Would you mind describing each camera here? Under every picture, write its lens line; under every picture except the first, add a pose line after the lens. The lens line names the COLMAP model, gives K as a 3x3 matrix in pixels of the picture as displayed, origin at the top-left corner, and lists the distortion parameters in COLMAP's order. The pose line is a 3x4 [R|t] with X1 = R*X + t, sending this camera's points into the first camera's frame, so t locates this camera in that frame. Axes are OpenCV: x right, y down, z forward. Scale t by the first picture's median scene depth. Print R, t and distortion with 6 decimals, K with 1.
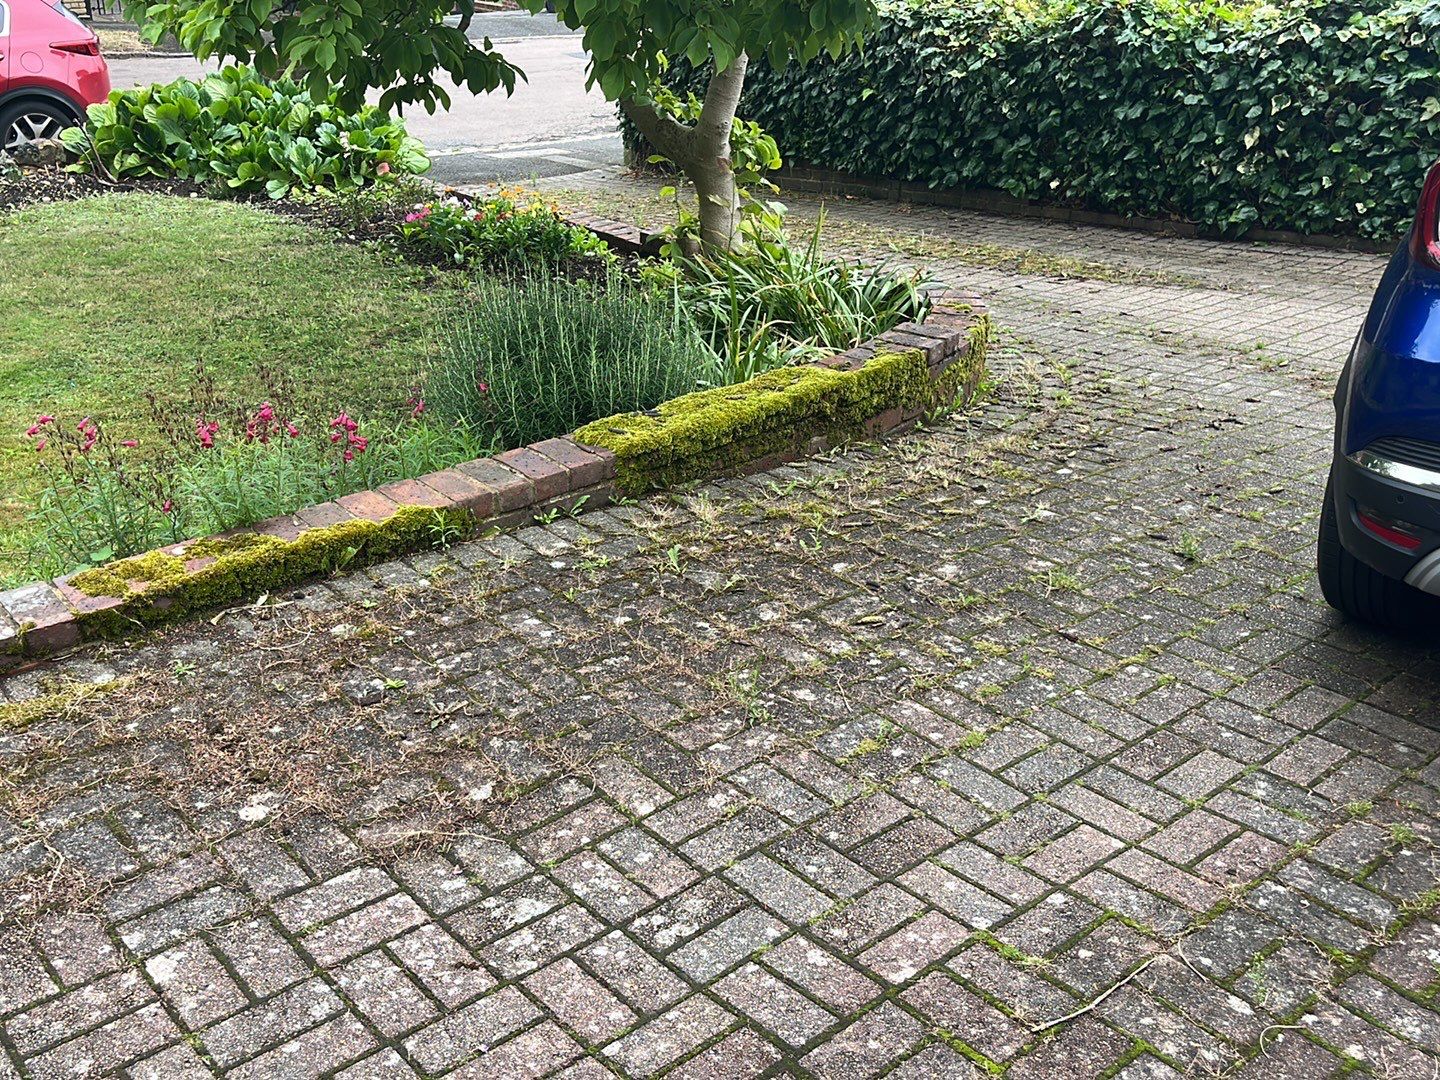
lens RADIAL K [[1369.7, 0, 720.0], [0, 1369.7, 540.0], [0, 0, 1]] dist [0.020971, -0.007991]
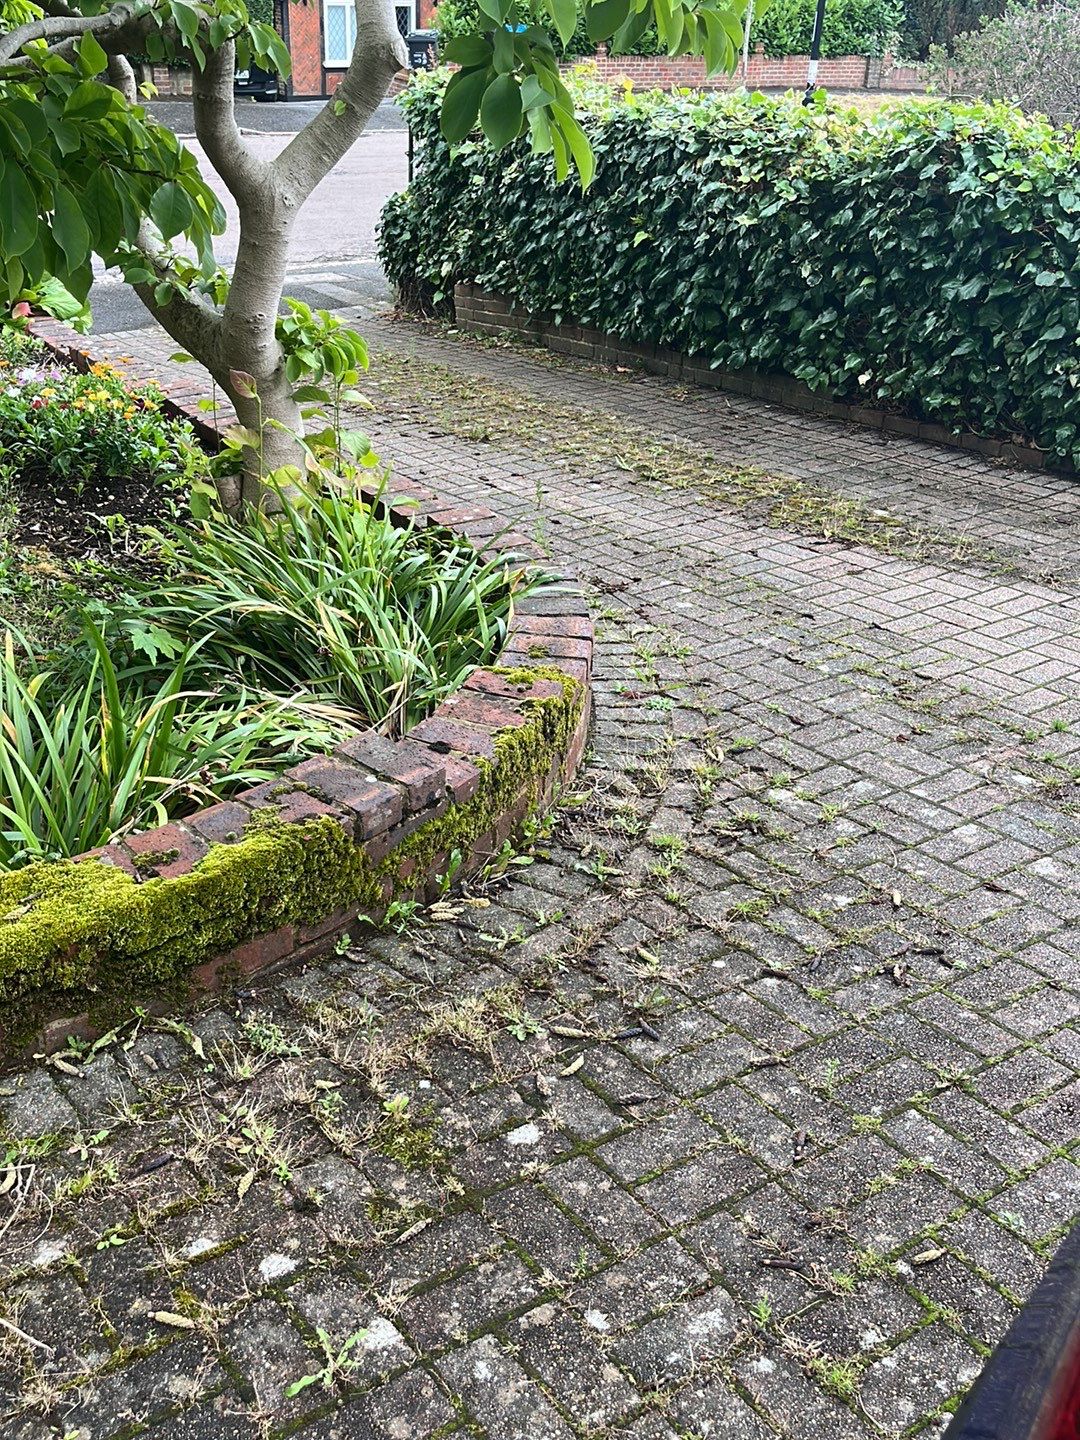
lens RADIAL K [[1369.7, 0, 540.0], [0, 1369.7, 720.0], [0, 0, 1]] dist [0.020971, -0.007991]
pose [[0.995485, 0.063241, -0.070783, 0.140855], [-0.059062, 0.996470, 0.059653, -0.115327], [0.074305, -0.055203, 0.995706, 0.253679]]
